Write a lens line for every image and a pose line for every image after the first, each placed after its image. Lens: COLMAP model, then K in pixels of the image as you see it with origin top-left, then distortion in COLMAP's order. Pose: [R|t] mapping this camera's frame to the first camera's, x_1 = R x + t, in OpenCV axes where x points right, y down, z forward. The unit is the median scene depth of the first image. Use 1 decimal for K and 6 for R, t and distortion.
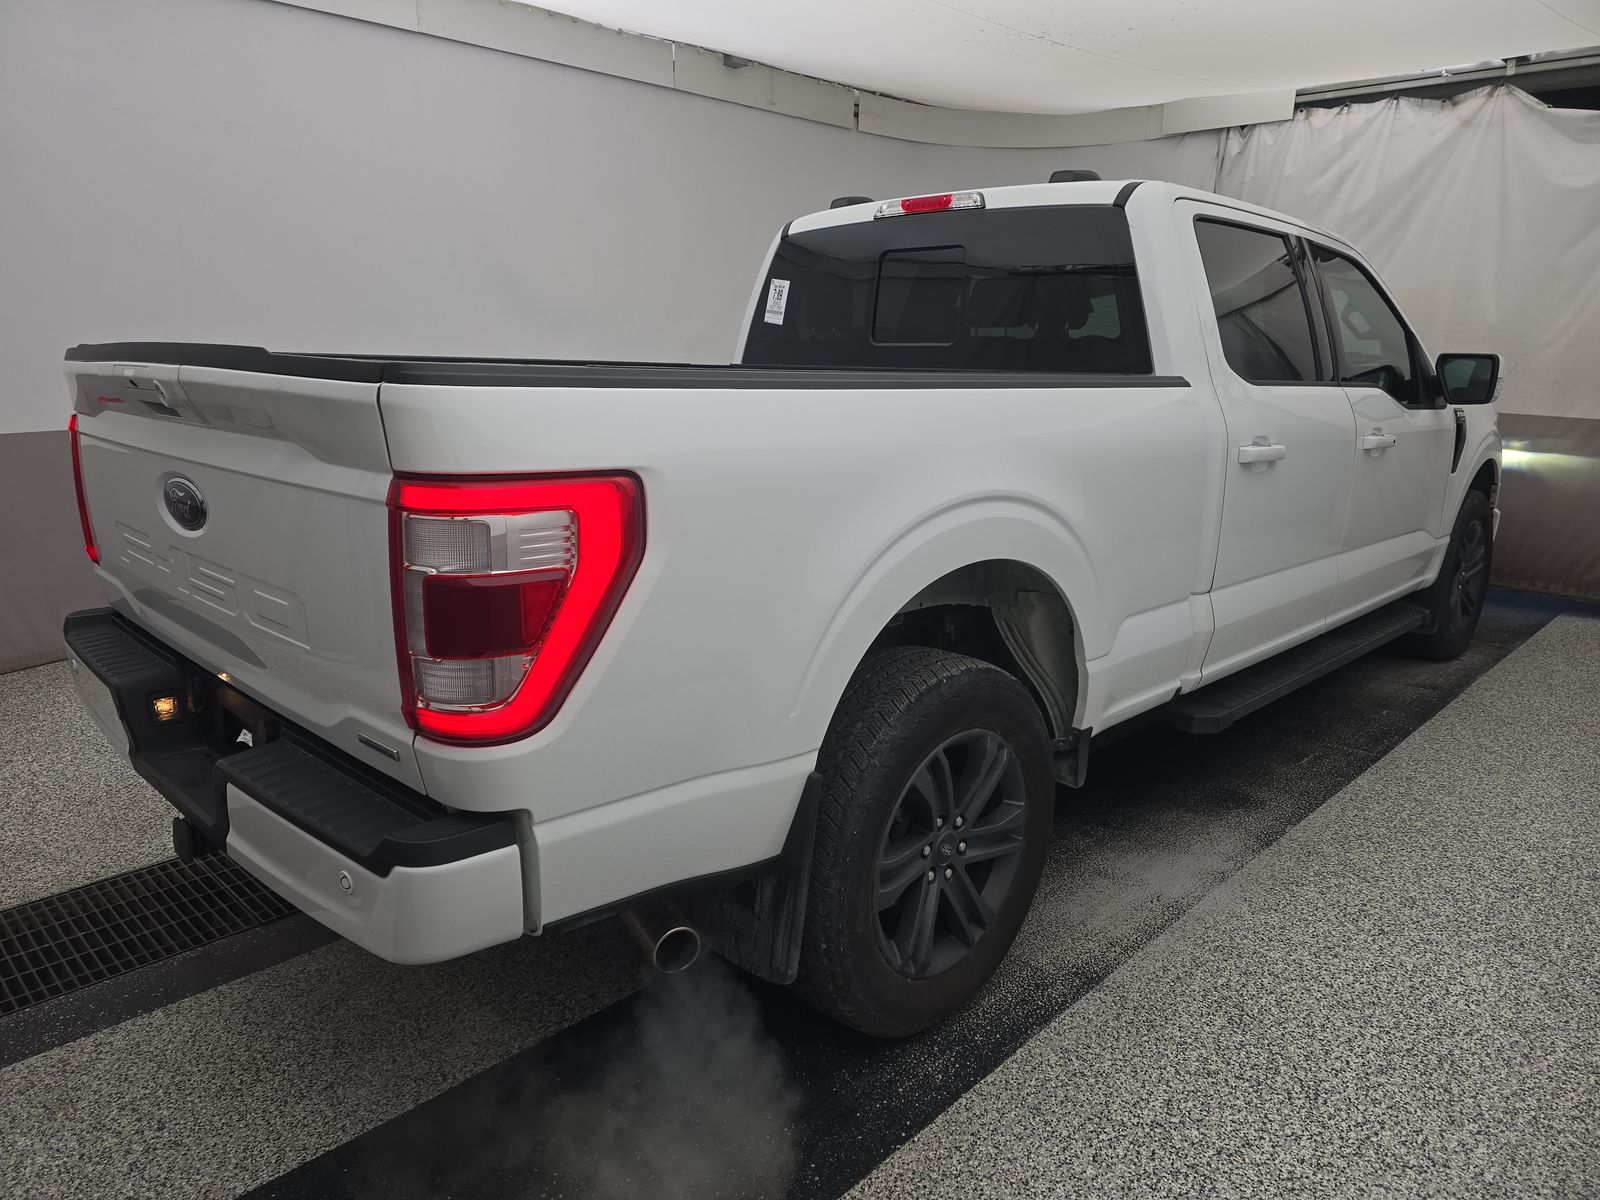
lens RADIAL K [[1085.3, 0, 804.7], [0, 1085.3, 598.6], [0, 0, 1]] dist [0.022443, -0.025241]
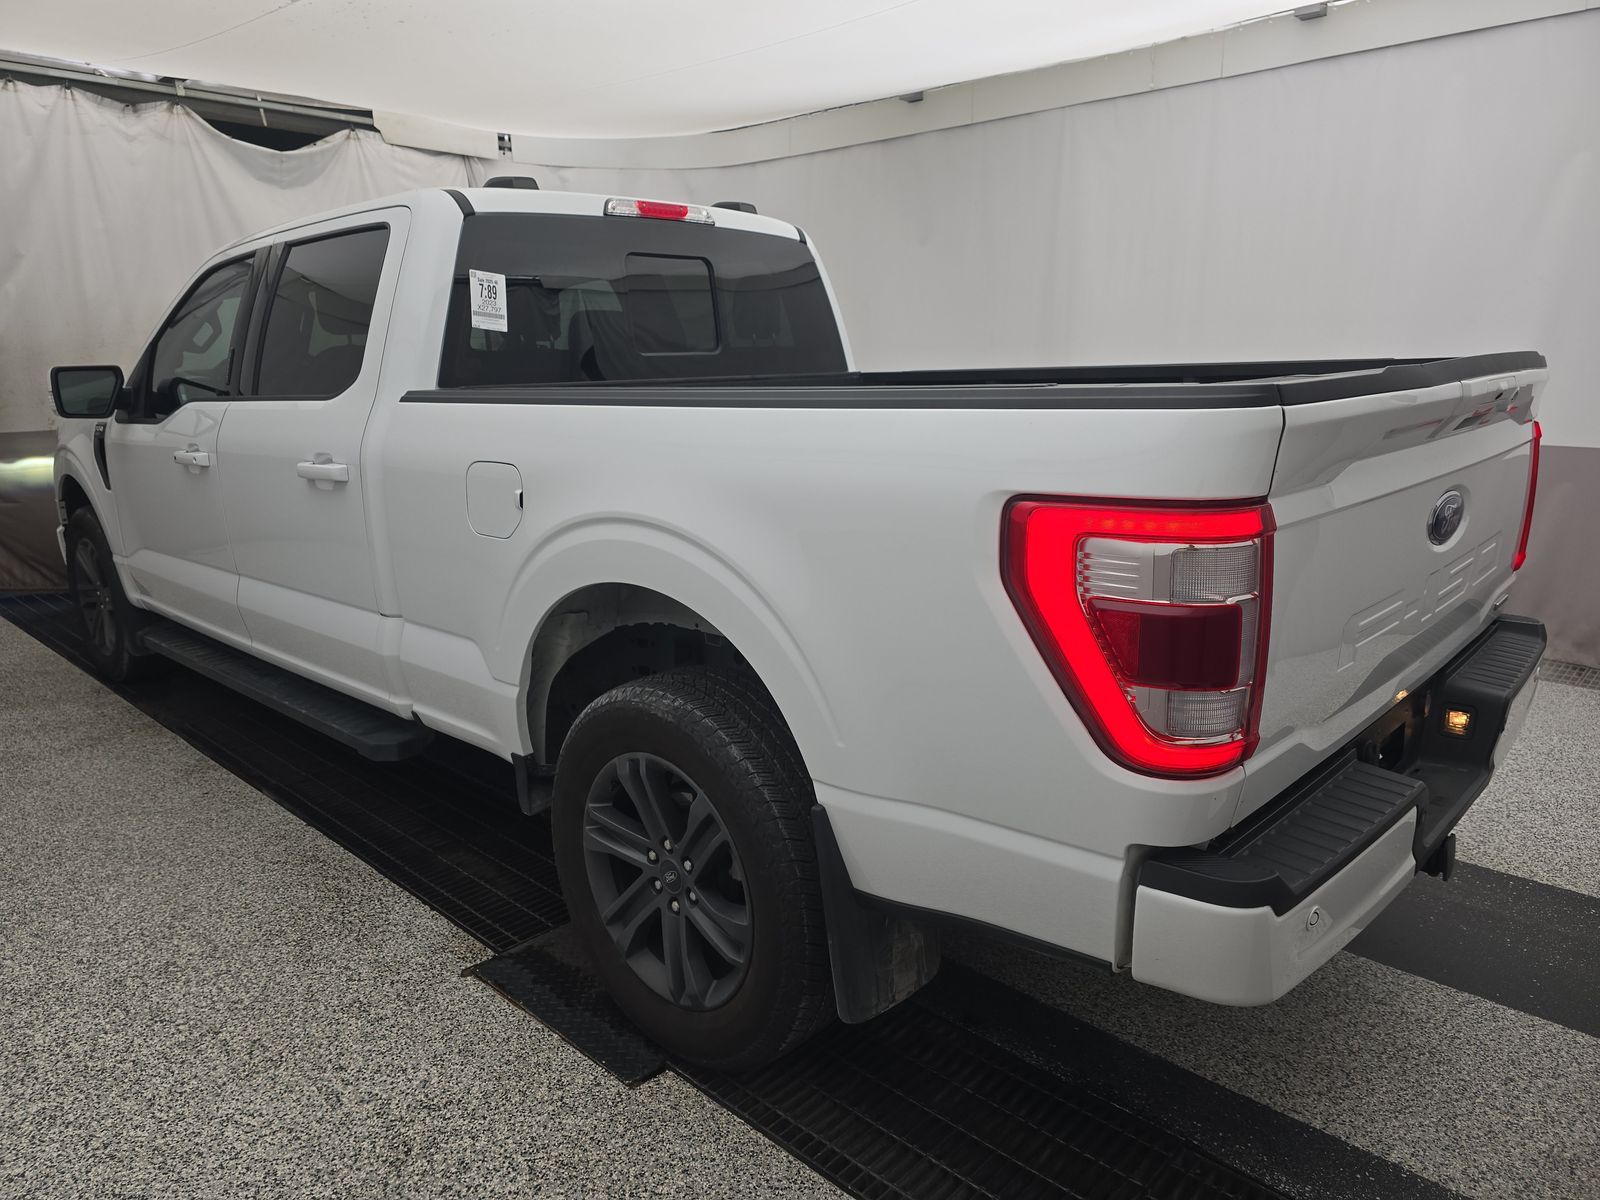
lens RADIAL K [[1085.3, 0, 793.8], [0, 1085.3, 601.6], [0, 0, 1]] dist [0.022443, -0.025241]
pose [[-0.019227, -0.234491, 0.971928, -0.896856], [0.238986, 0.942850, 0.232204, -0.224899], [-0.970833, 0.236742, 0.037912, 0.909493]]
